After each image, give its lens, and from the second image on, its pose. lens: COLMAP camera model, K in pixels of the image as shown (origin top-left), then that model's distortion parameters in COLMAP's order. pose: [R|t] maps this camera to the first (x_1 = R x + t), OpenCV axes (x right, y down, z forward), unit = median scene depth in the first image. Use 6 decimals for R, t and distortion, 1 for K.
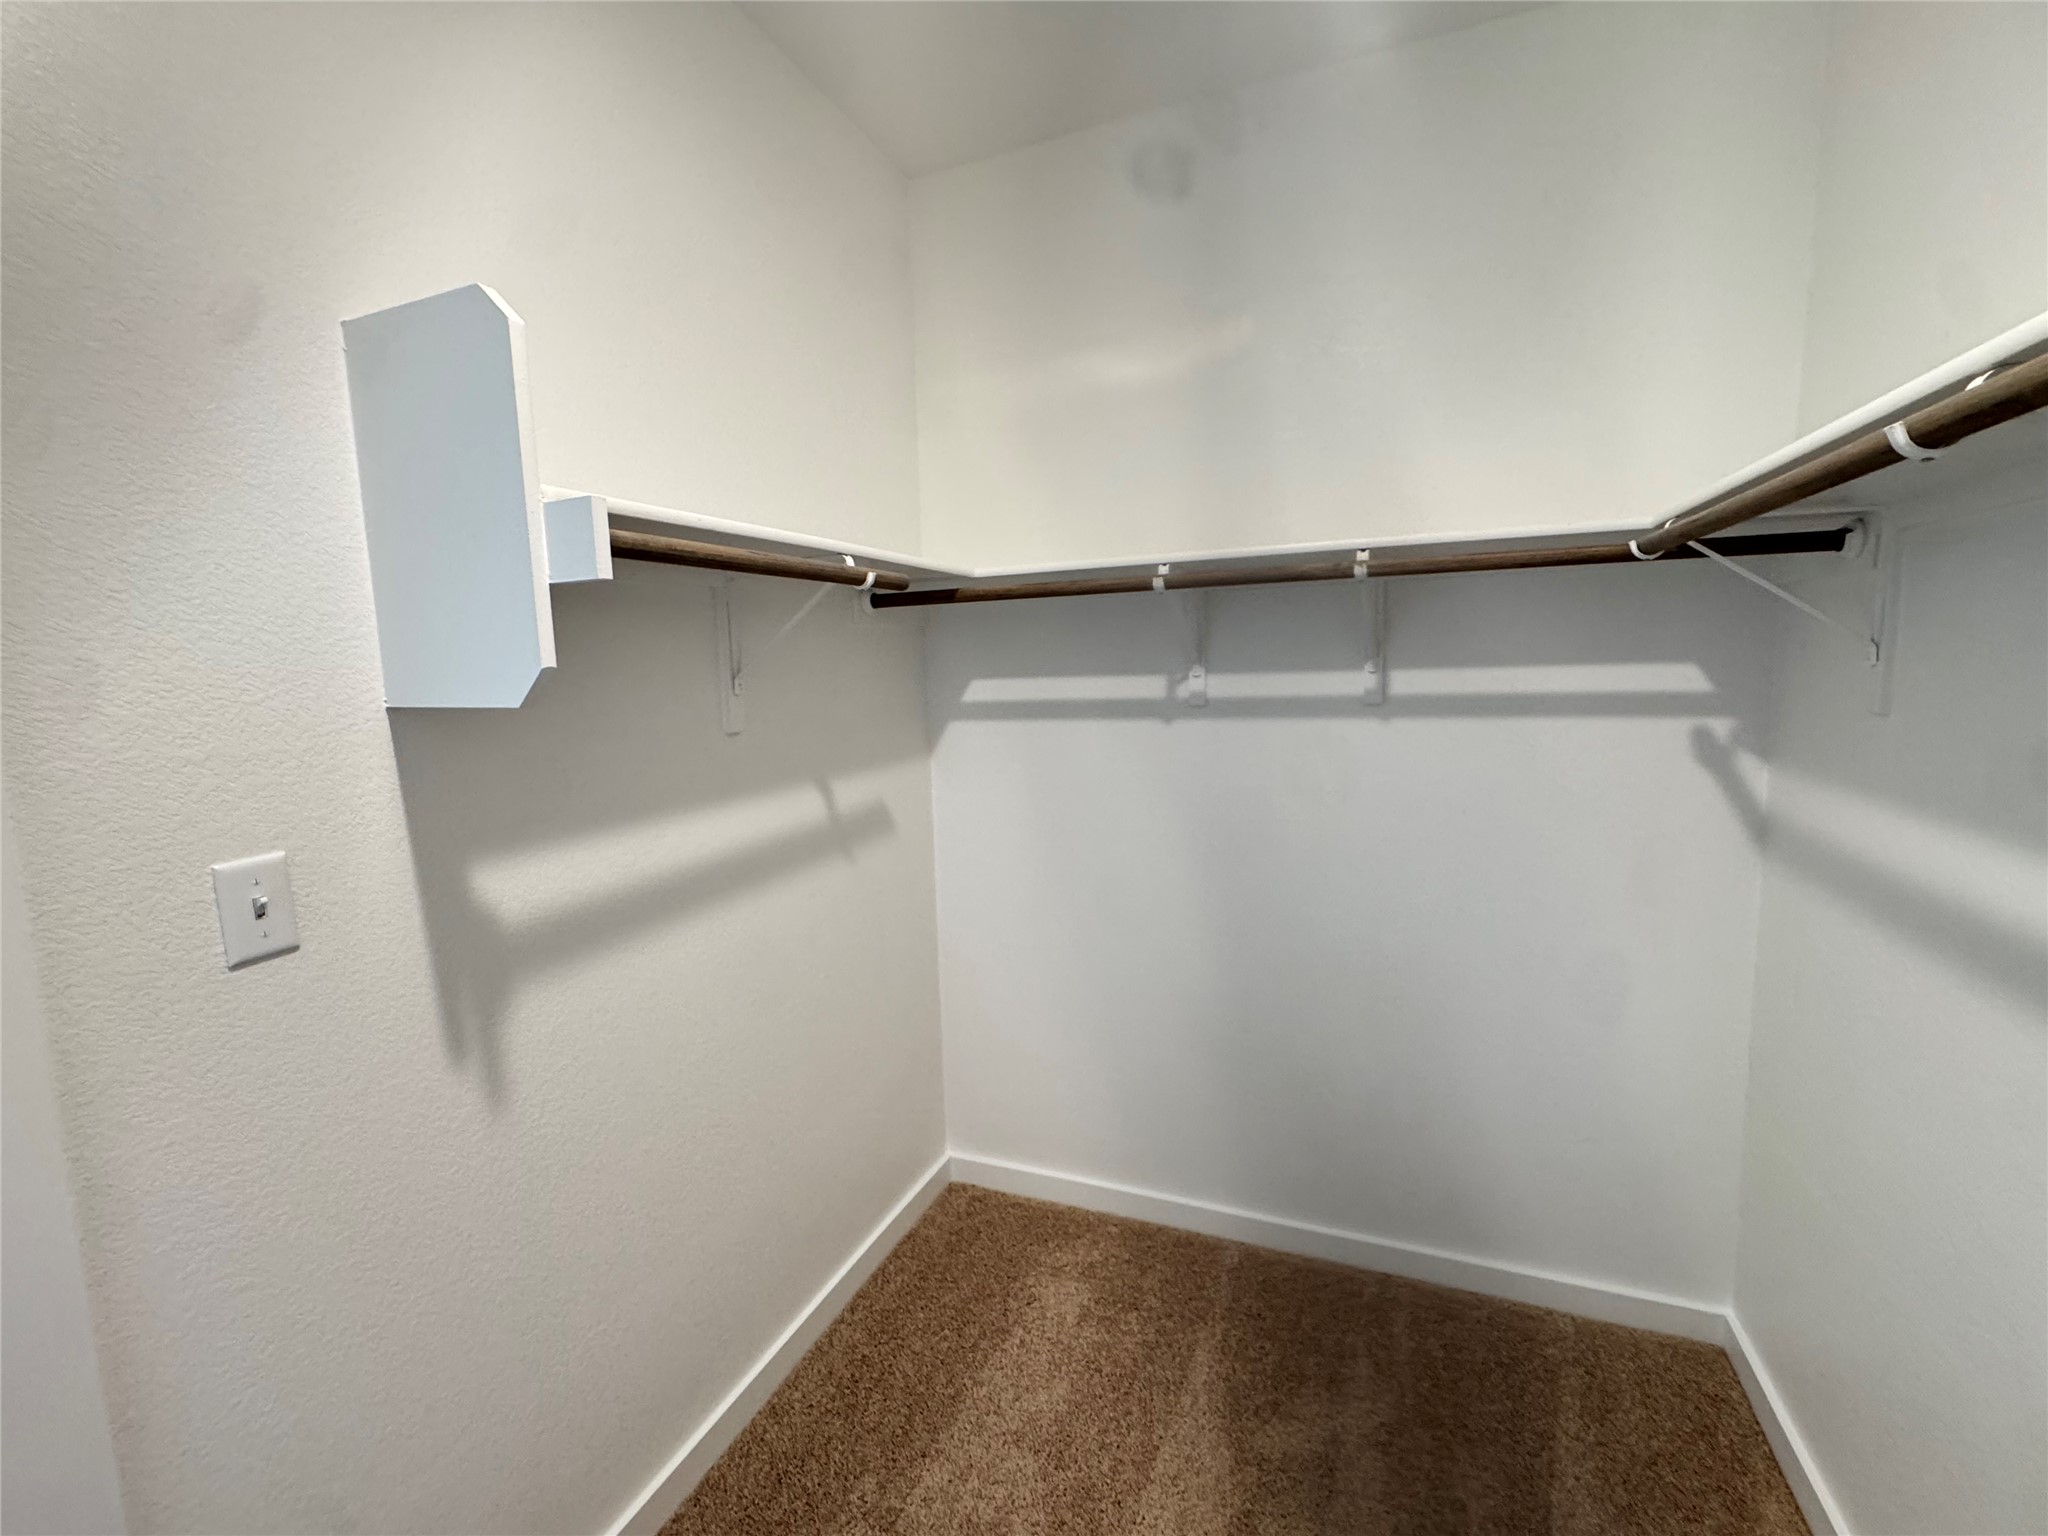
lens RADIAL K [[883.7, 0, 1018.2], [0, 883.7, 766.5], [0, 0, 1]] dist [-0.004782, -0.000257]
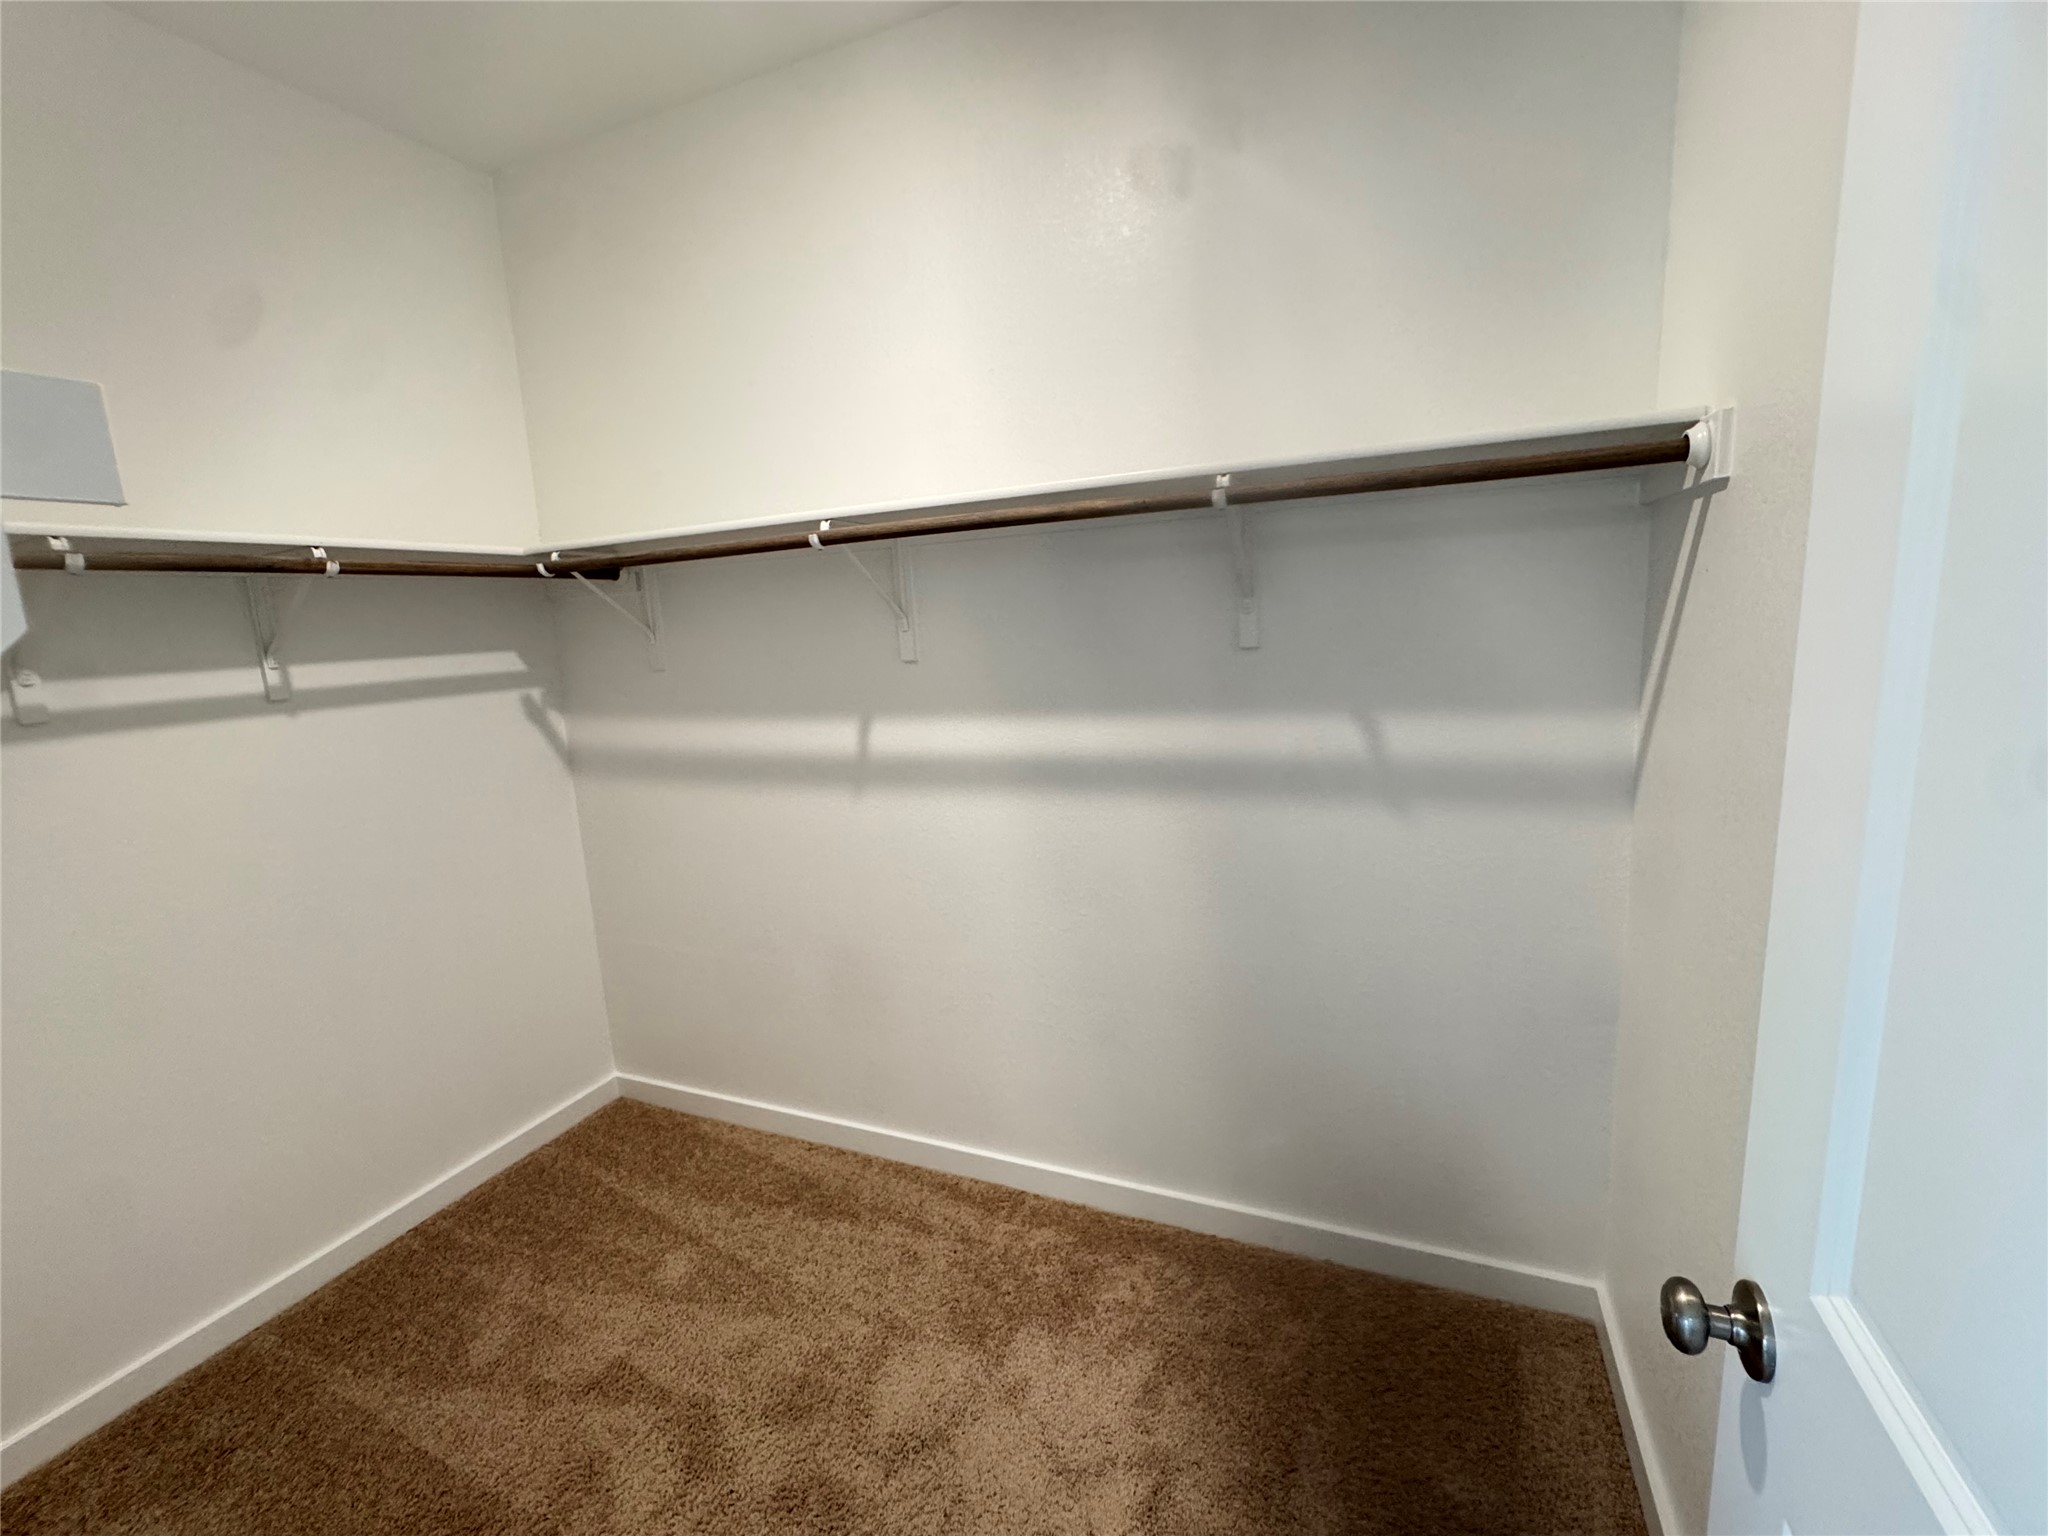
lens RADIAL K [[883.7, 0, 1018.2], [0, 883.7, 766.5], [0, 0, 1]] dist [-0.004782, -0.000257]
pose [[0.023058, -0.140116, 0.989867, -0.657697], [0.166462, 0.976846, 0.134396, 0.009031], [-0.985778, 0.161676, 0.045848, 0.161970]]
